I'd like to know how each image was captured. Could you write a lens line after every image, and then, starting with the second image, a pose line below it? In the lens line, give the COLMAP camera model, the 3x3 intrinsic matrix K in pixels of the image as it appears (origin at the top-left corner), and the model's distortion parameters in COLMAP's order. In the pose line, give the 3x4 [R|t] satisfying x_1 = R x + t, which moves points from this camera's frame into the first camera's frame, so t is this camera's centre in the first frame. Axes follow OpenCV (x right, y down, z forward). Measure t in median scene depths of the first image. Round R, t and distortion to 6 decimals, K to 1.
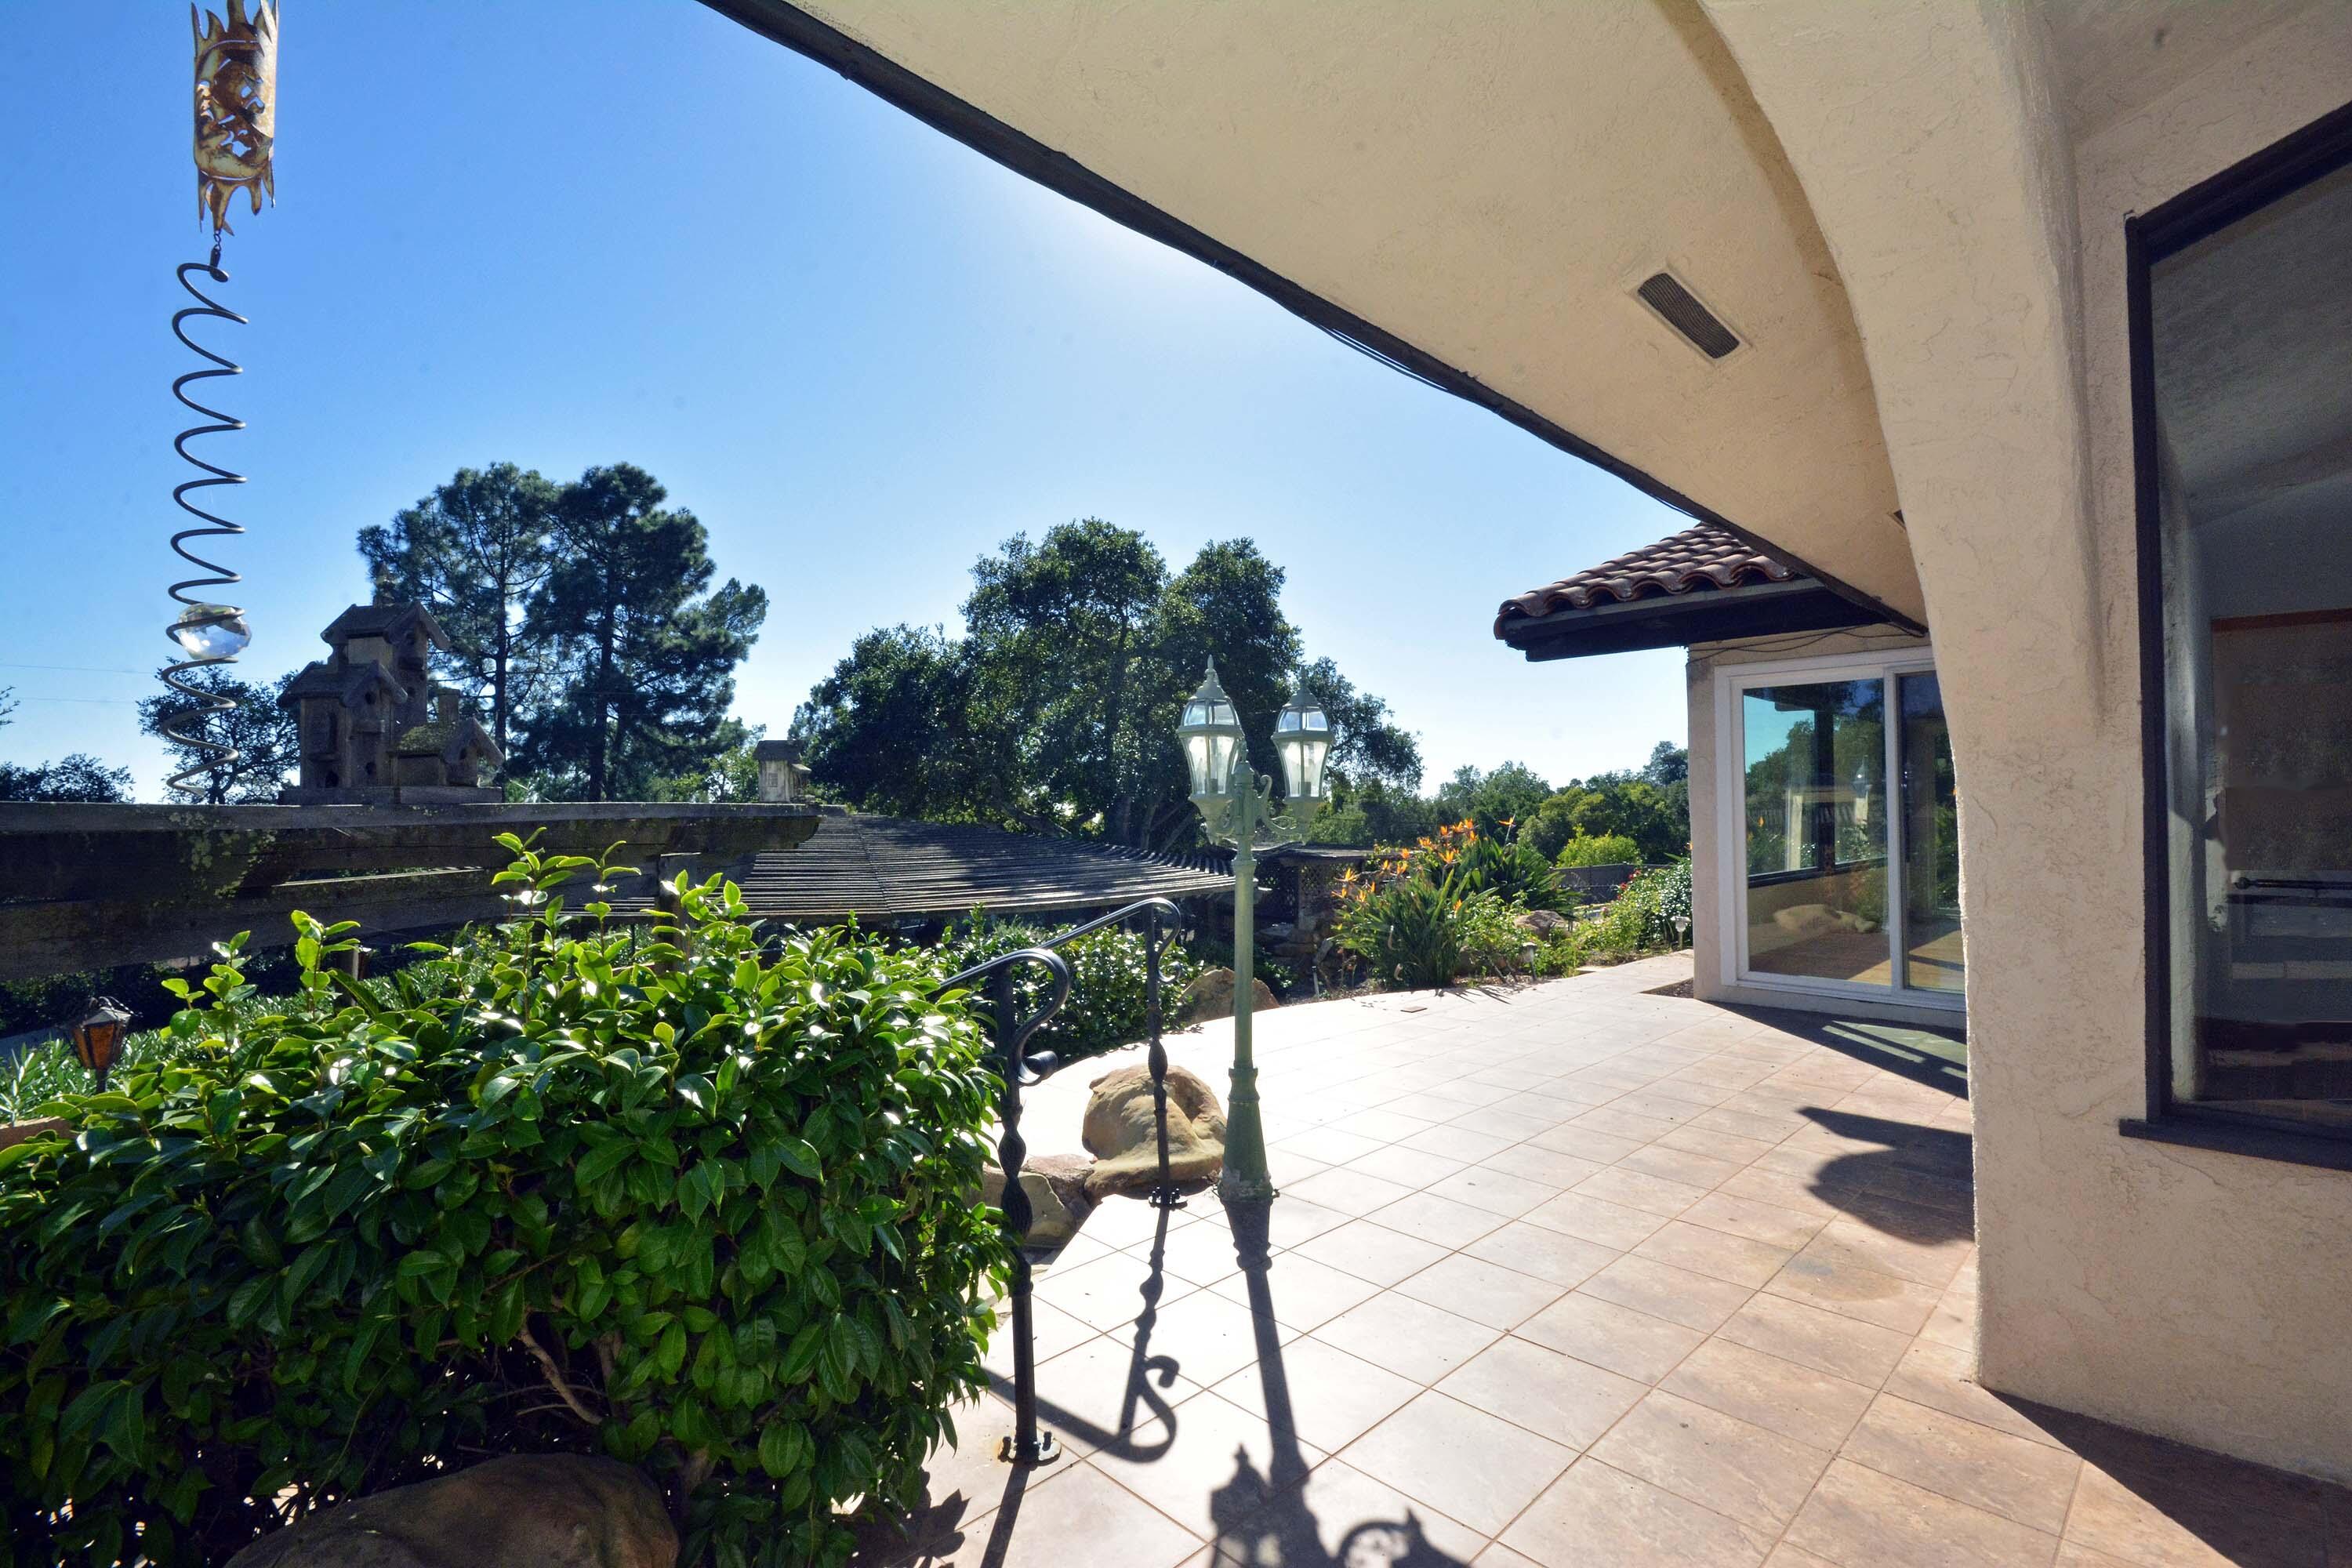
lens RADIAL K [[1035.5, 0, 1179.1], [0, 1035.5, 826.9], [0, 0, 1]] dist [-0.000872, -0.000501]
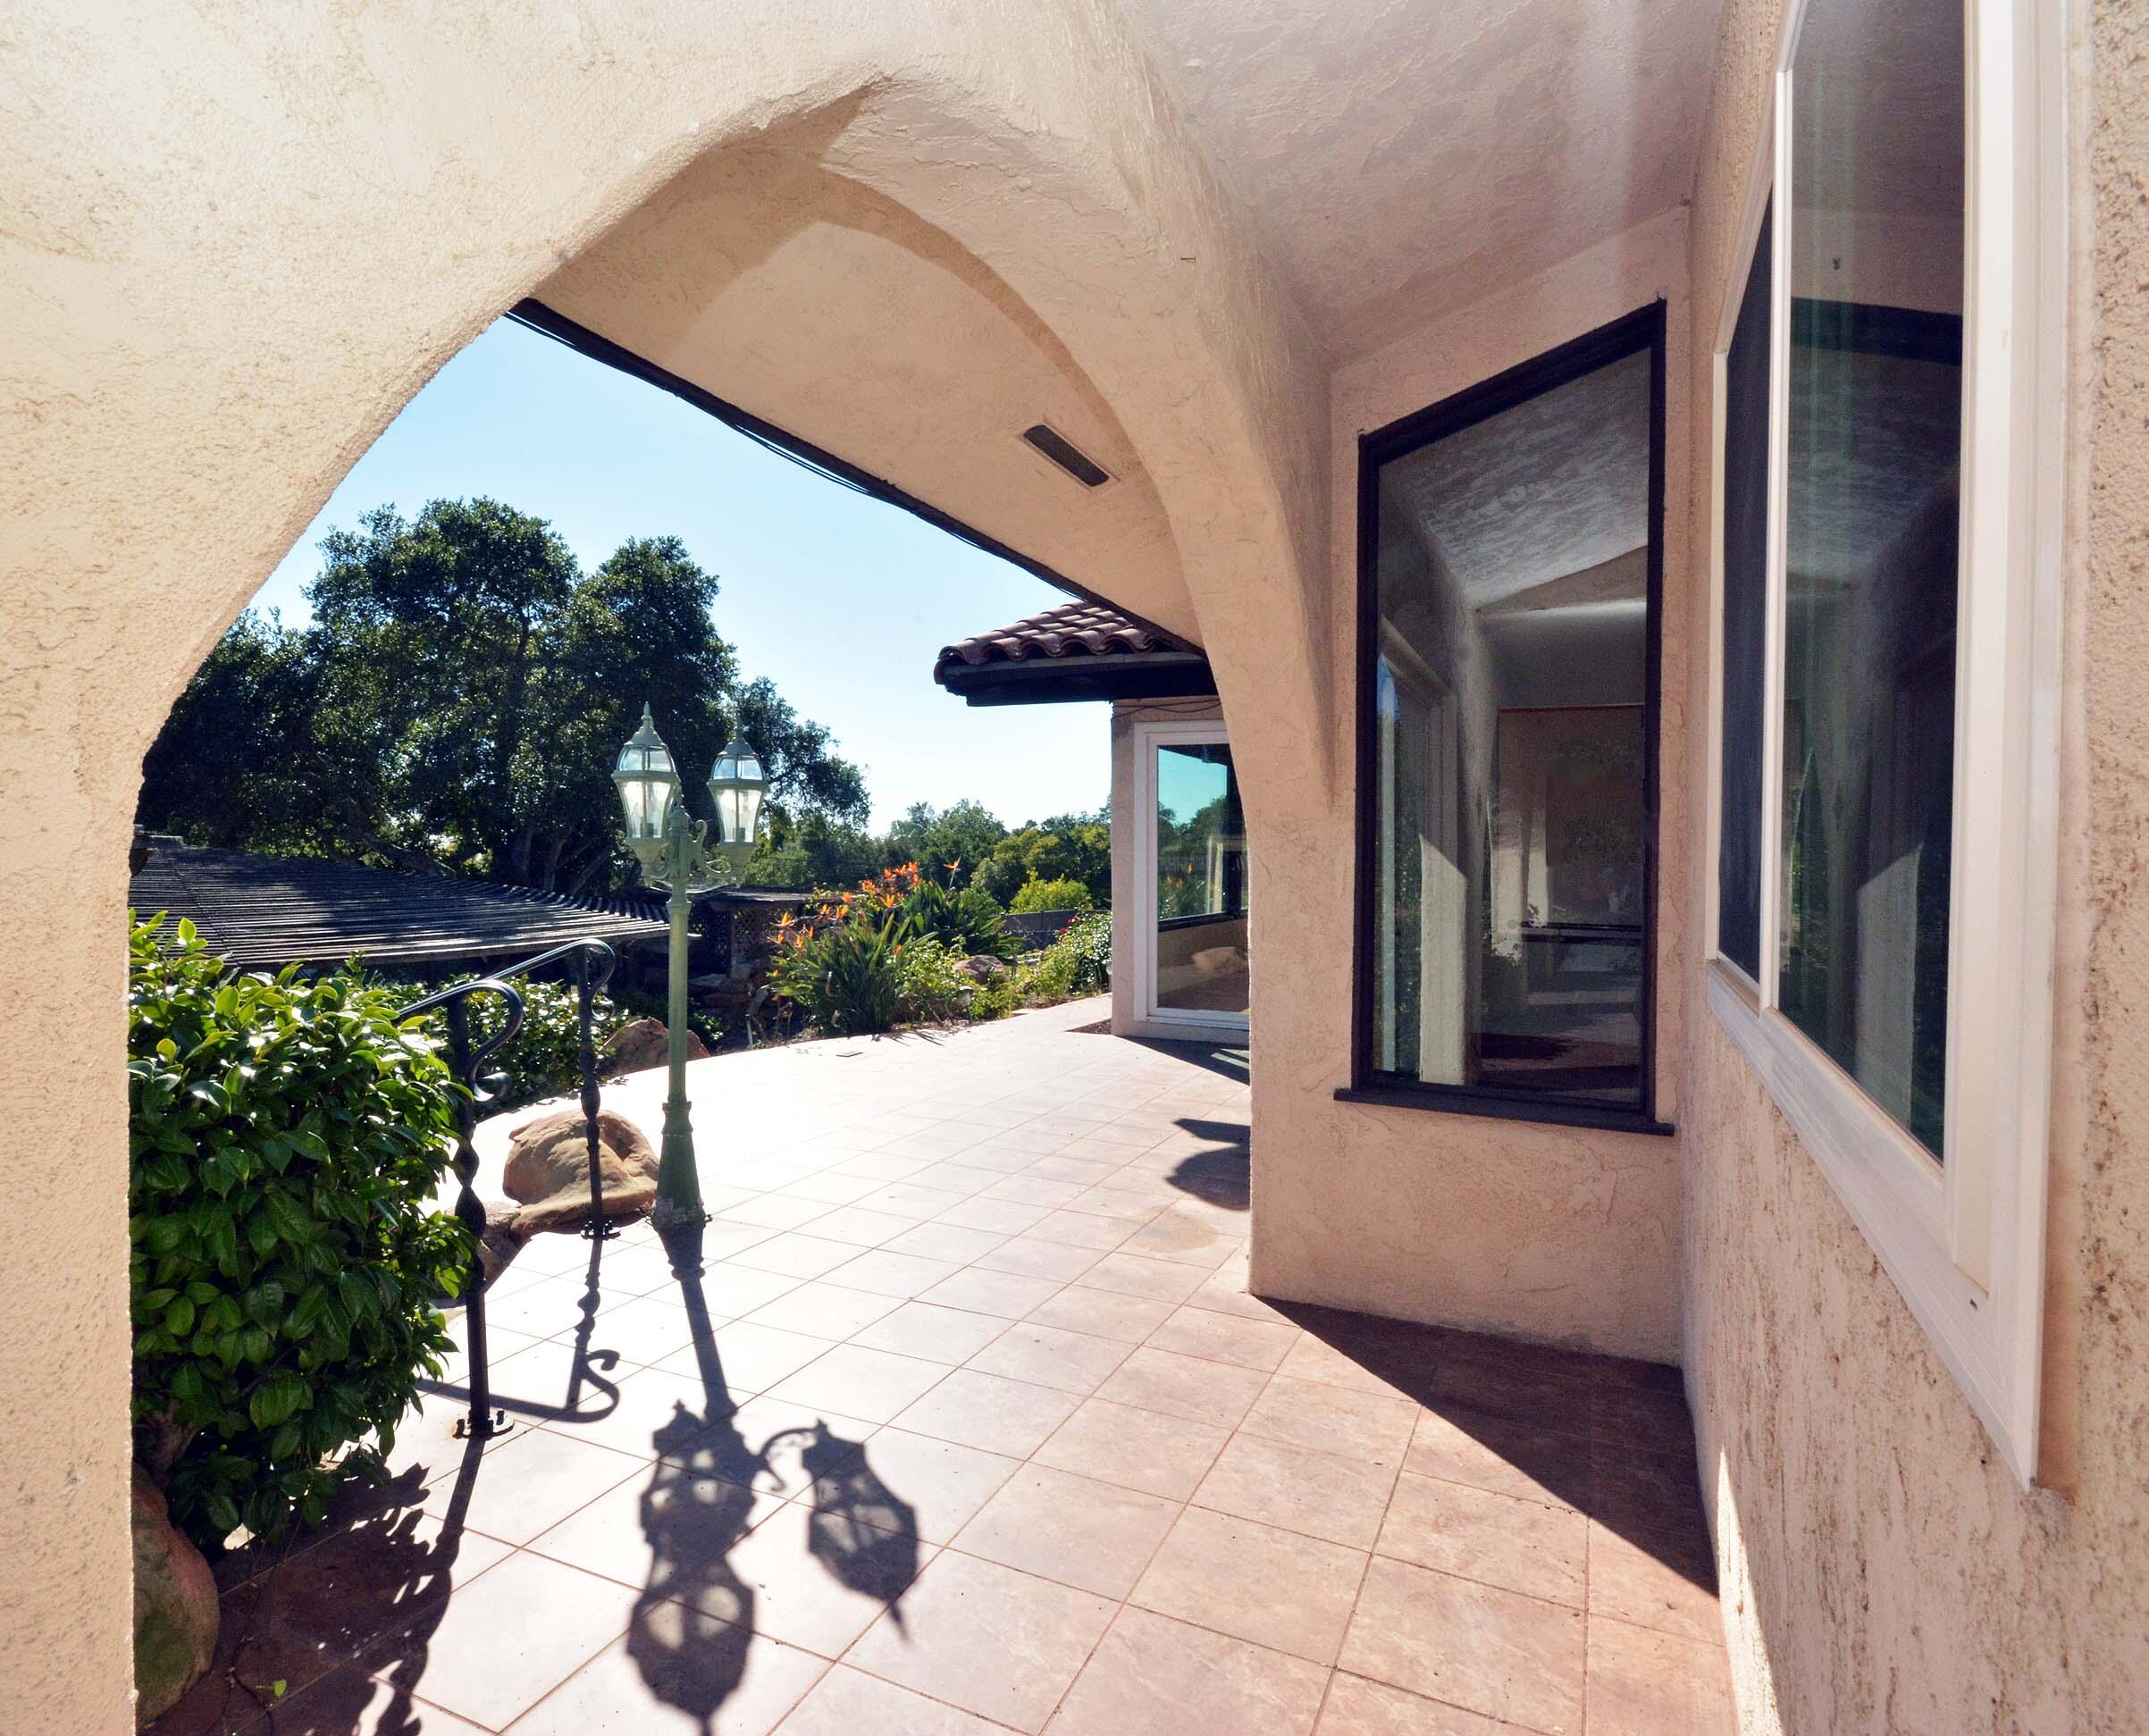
lens RADIAL K [[1191.7, 0, 1035.6], [0, 1191.7, 892.9], [0, 0, 1]] dist [-0.007423, 0.001875]
pose [[0.934009, 0.006066, 0.357198, -0.014298], [-0.013762, 0.999725, 0.019007, -0.002264], [-0.356985, -0.022668, 0.933835, -0.115327]]
